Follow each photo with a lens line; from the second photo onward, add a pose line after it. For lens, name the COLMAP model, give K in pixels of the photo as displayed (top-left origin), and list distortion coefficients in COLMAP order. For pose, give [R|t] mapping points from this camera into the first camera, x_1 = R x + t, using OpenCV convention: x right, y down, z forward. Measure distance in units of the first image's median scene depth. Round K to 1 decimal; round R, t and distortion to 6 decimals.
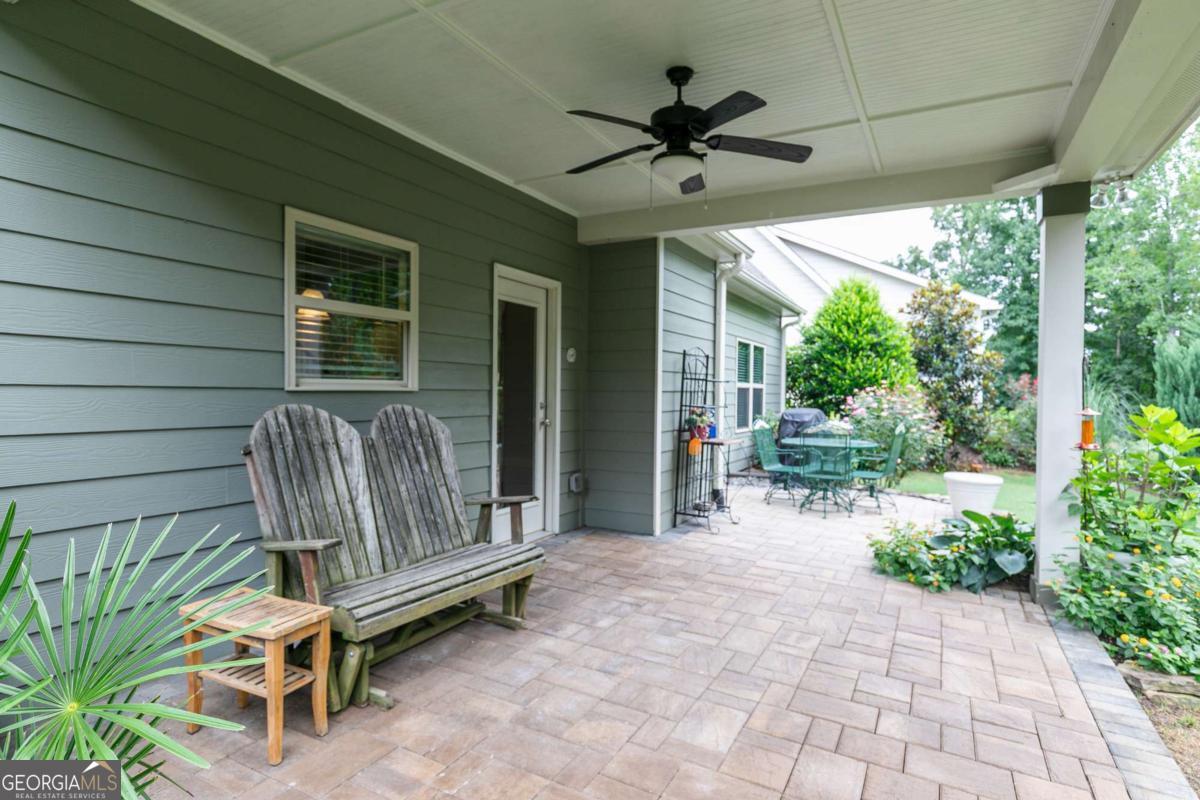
lens RADIAL K [[650.3, 0, 601.1], [0, 650.3, 402.4], [0, 0, 1]] dist [-0.001525, 0.000102]
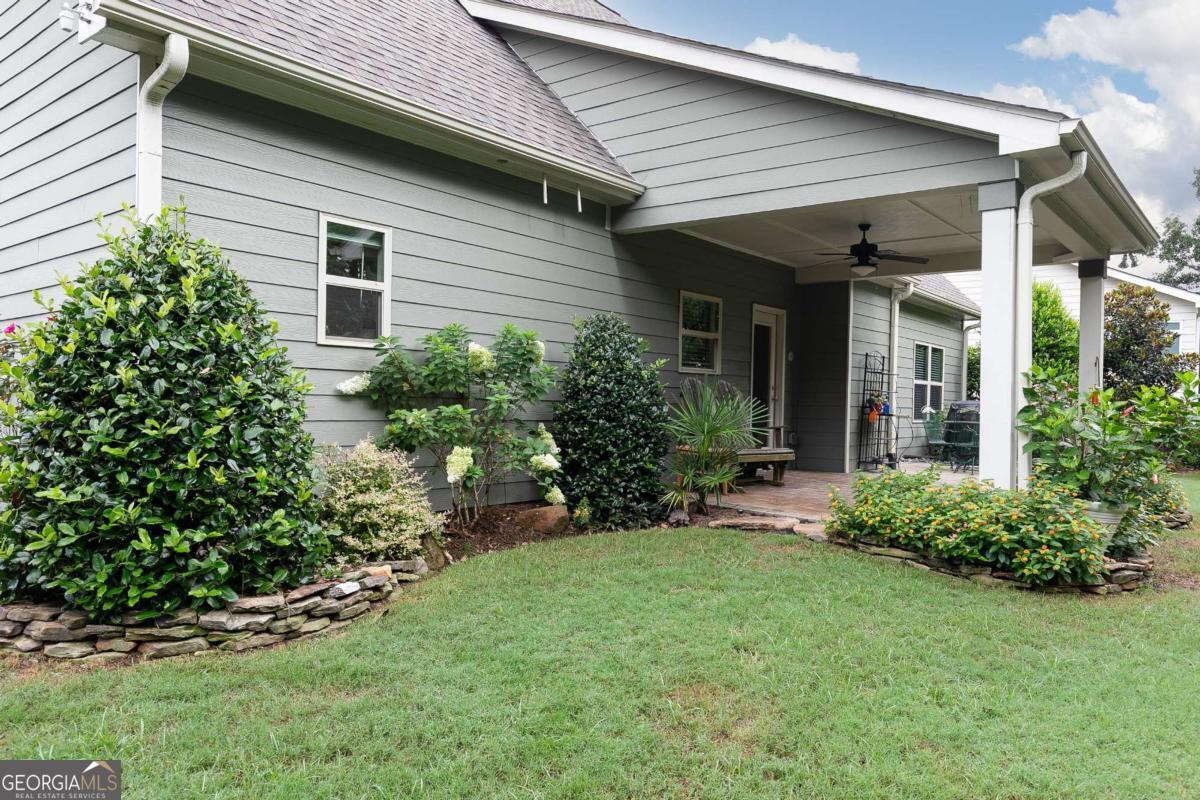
lens RADIAL K [[816.3, 0, 601.0], [0, 816.3, 405.1], [0, 0, 1]] dist [0.000458, -0.001274]
pose [[0.981838, 0.011135, -0.189395, -0.112291], [-0.013503, 0.999846, -0.011218, 0.067577], [0.189241, 0.013571, 0.981837, -0.934807]]
